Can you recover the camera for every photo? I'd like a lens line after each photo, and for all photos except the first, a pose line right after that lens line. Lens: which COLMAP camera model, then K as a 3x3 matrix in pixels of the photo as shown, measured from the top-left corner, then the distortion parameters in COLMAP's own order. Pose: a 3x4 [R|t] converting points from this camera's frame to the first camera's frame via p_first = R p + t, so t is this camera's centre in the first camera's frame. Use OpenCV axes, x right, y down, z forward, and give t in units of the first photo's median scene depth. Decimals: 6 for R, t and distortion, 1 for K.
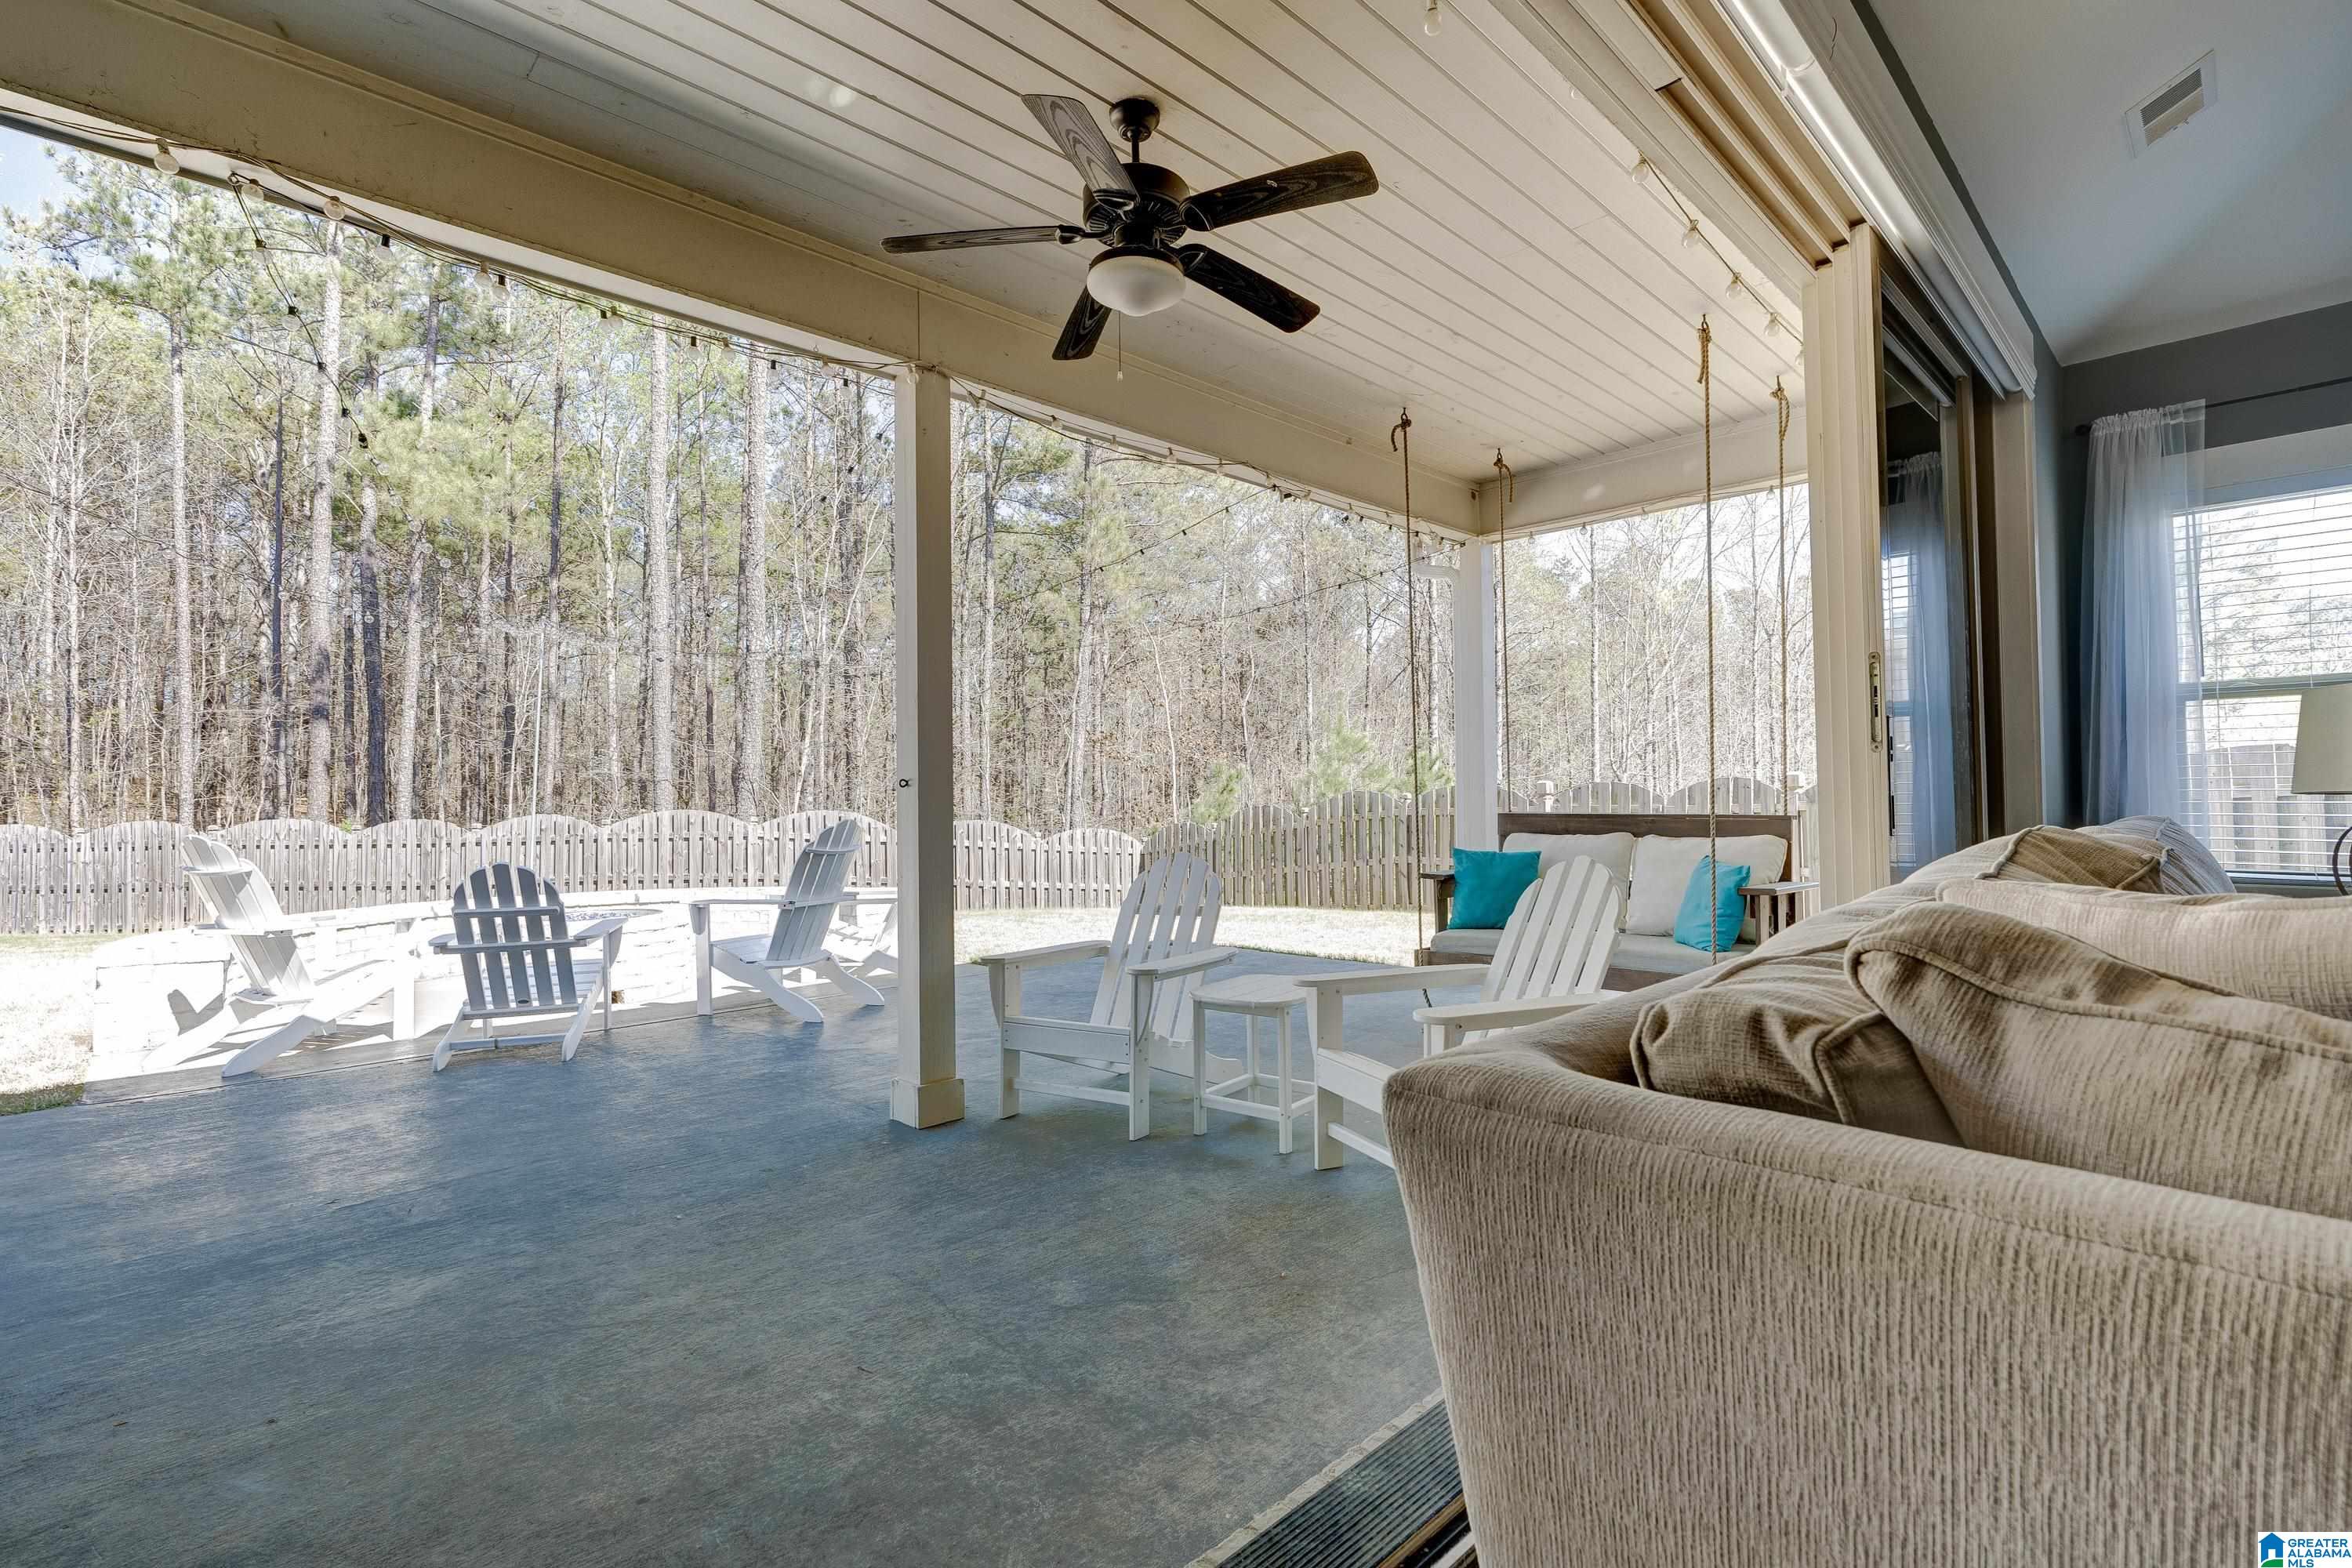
lens RADIAL K [[1060.0, 0, 1169.8], [0, 1060.0, 768.7], [0, 0, 1]] dist [-0.007167, -0.000510]
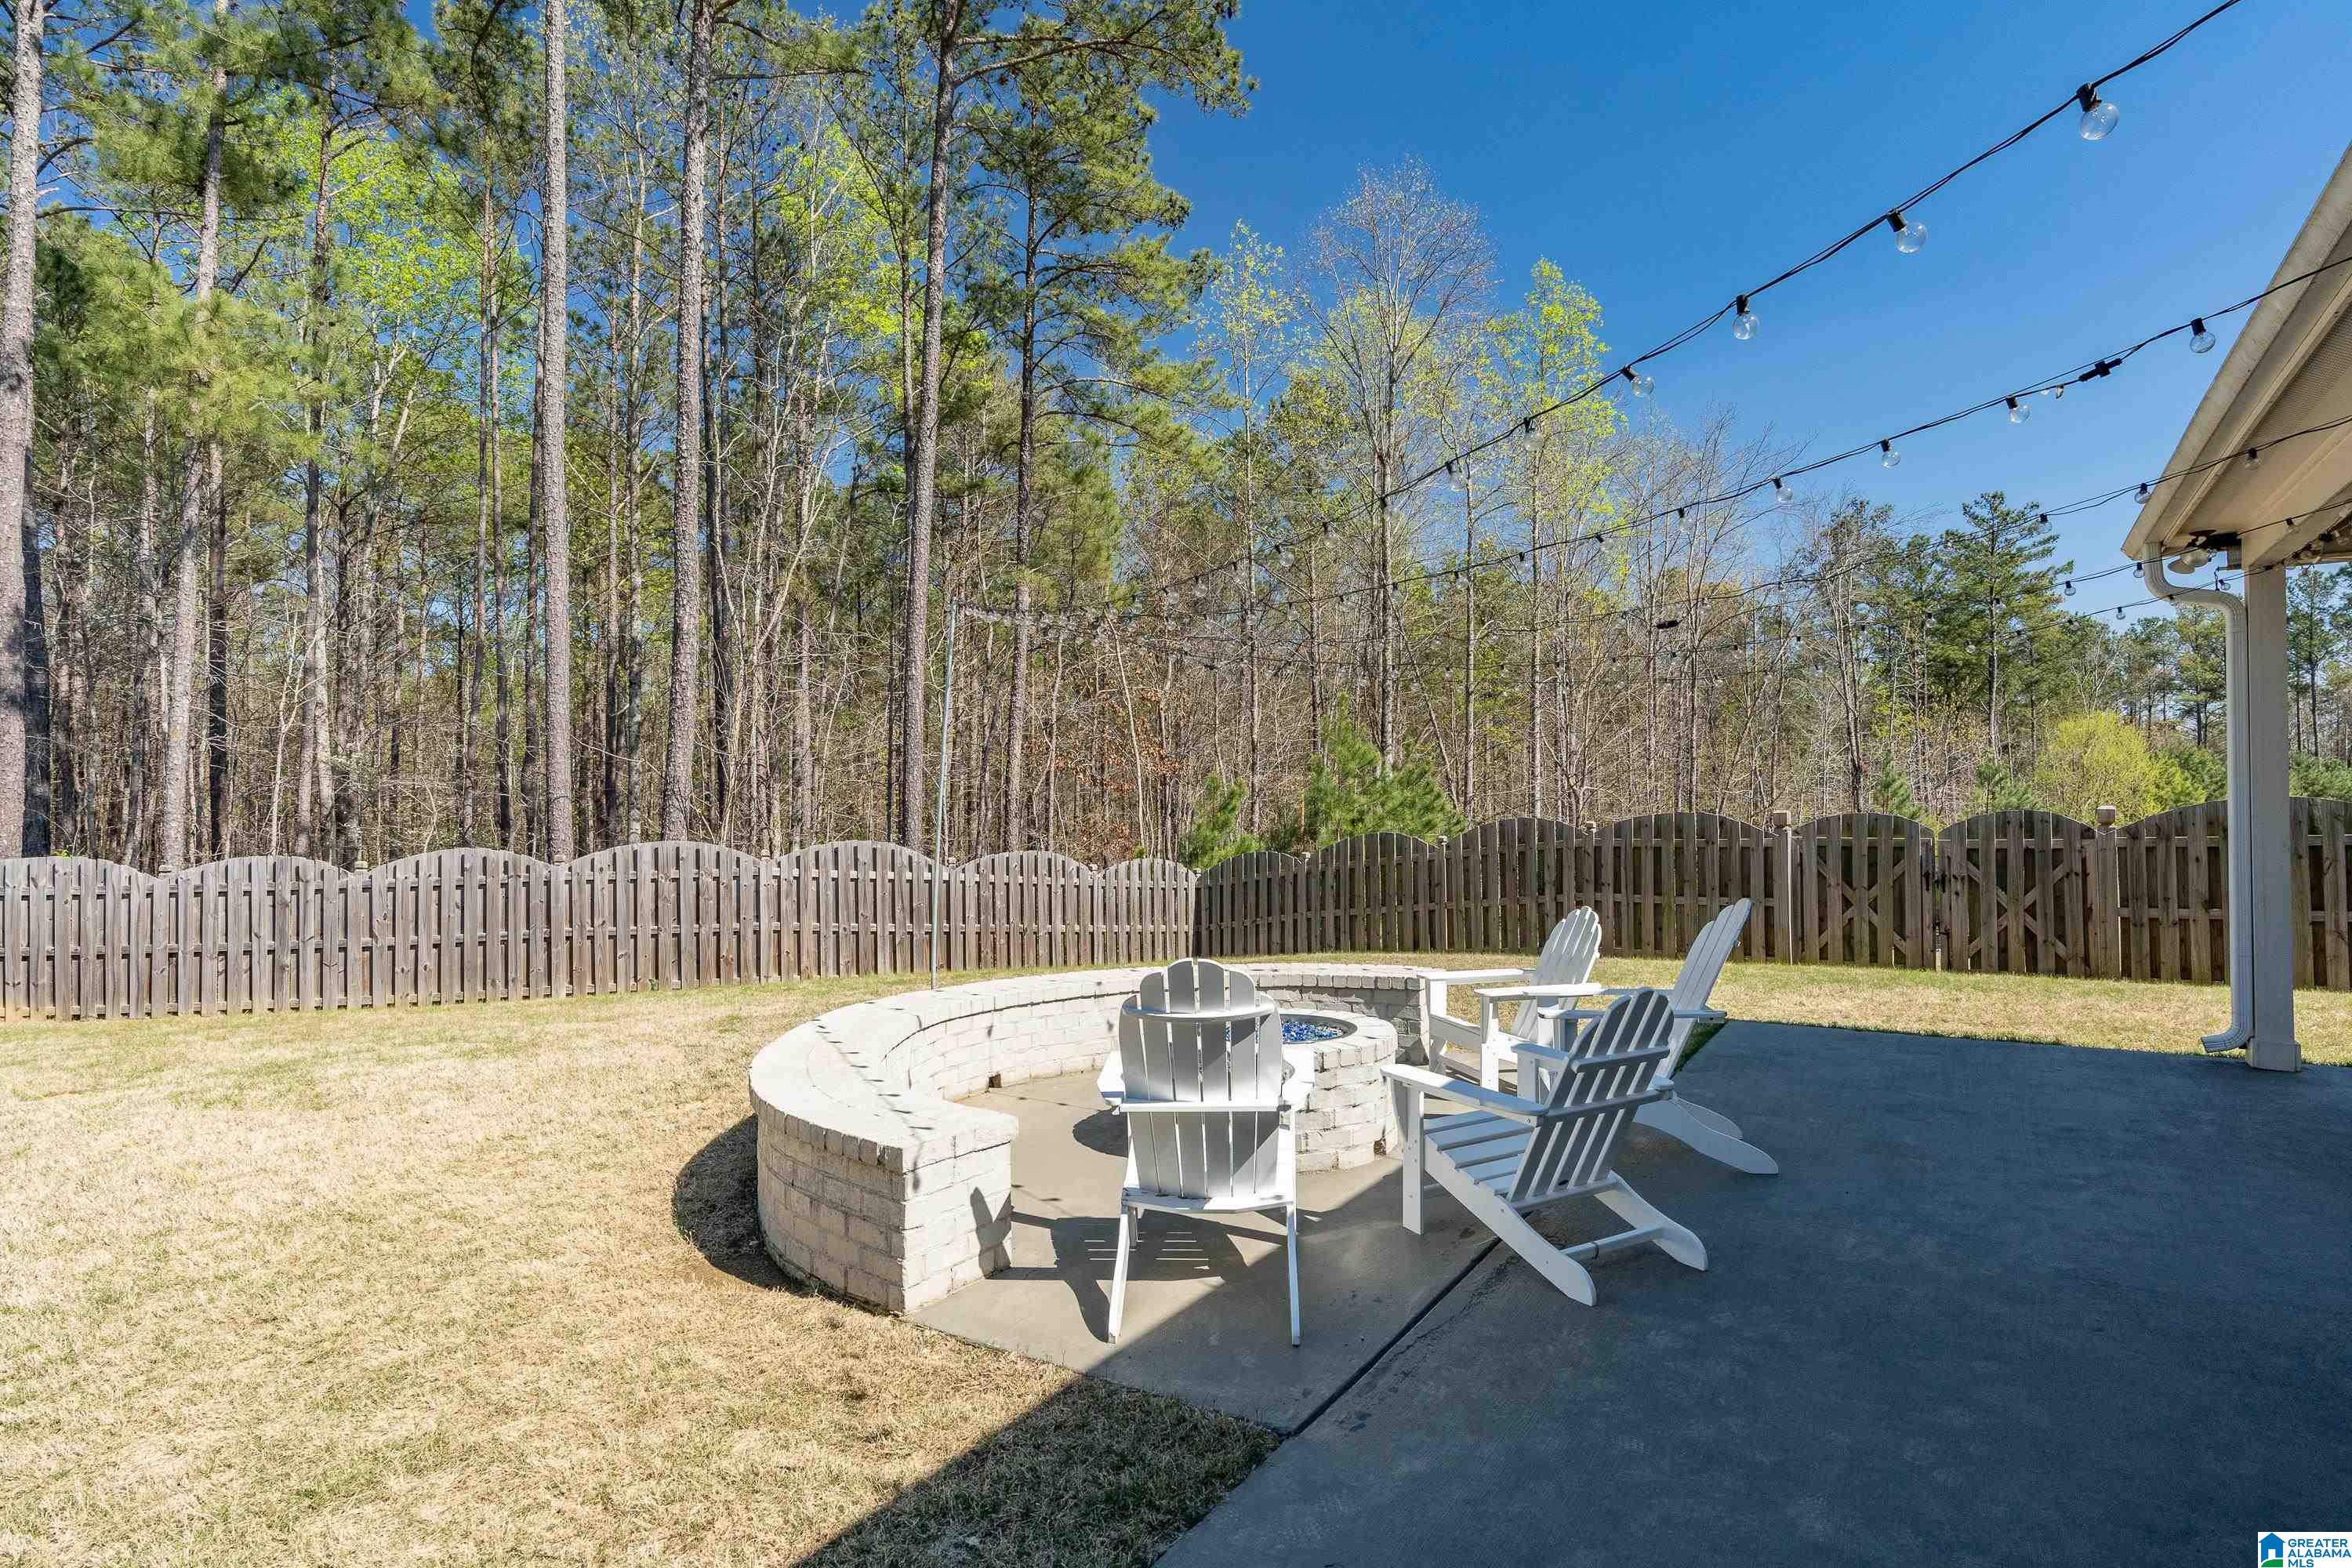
lens RADIAL K [[1210.0, 0, 1196.7], [0, 1210.0, 785.2], [0, 0, 1]] dist [-0.001825, 0.000700]
pose [[0.977954, 0.005029, 0.208758, -0.556550], [-0.007001, 0.999938, 0.008711, -0.023596], [-0.208701, -0.009980, 0.977929, 0.155642]]
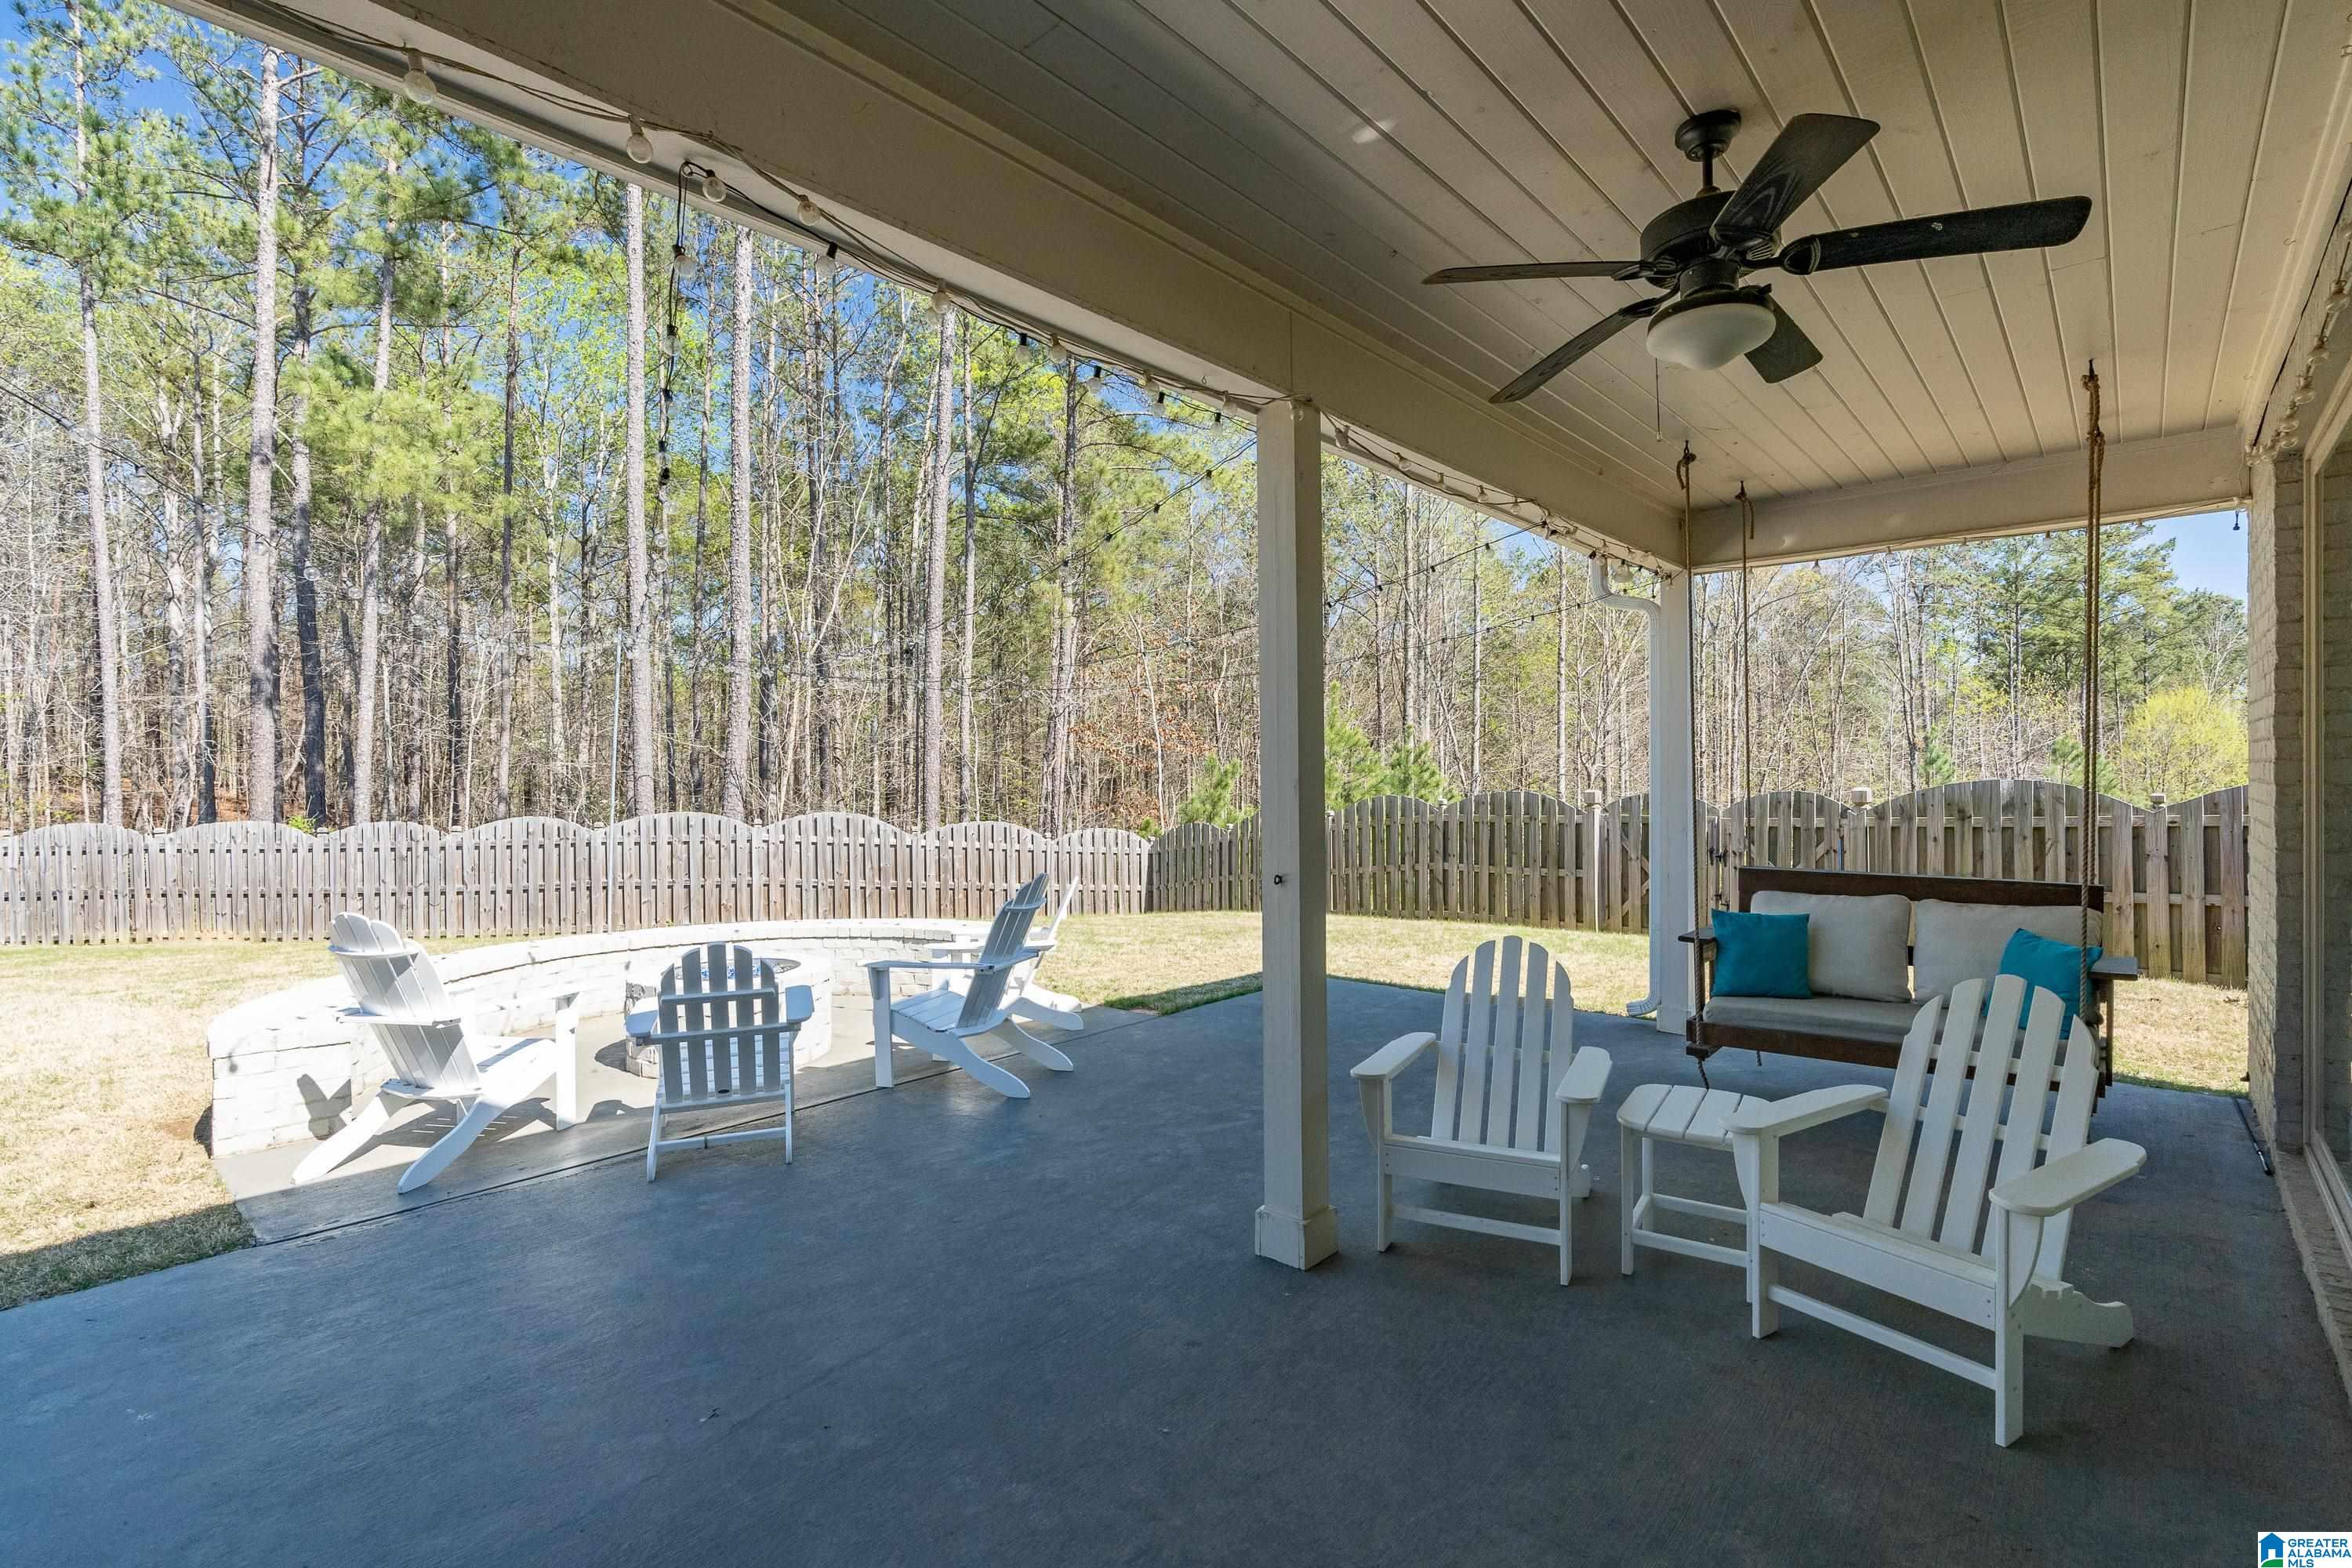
lens RADIAL K [[1060.0, 0, 1174.0], [0, 1060.0, 786.5], [0, 0, 1]] dist [-0.007167, -0.000510]
pose [[0.998126, 0.002193, 0.061149, -0.157454], [-0.004280, 0.999412, 0.034013, -0.037563], [-0.061038, -0.034211, 0.997549, 0.052387]]
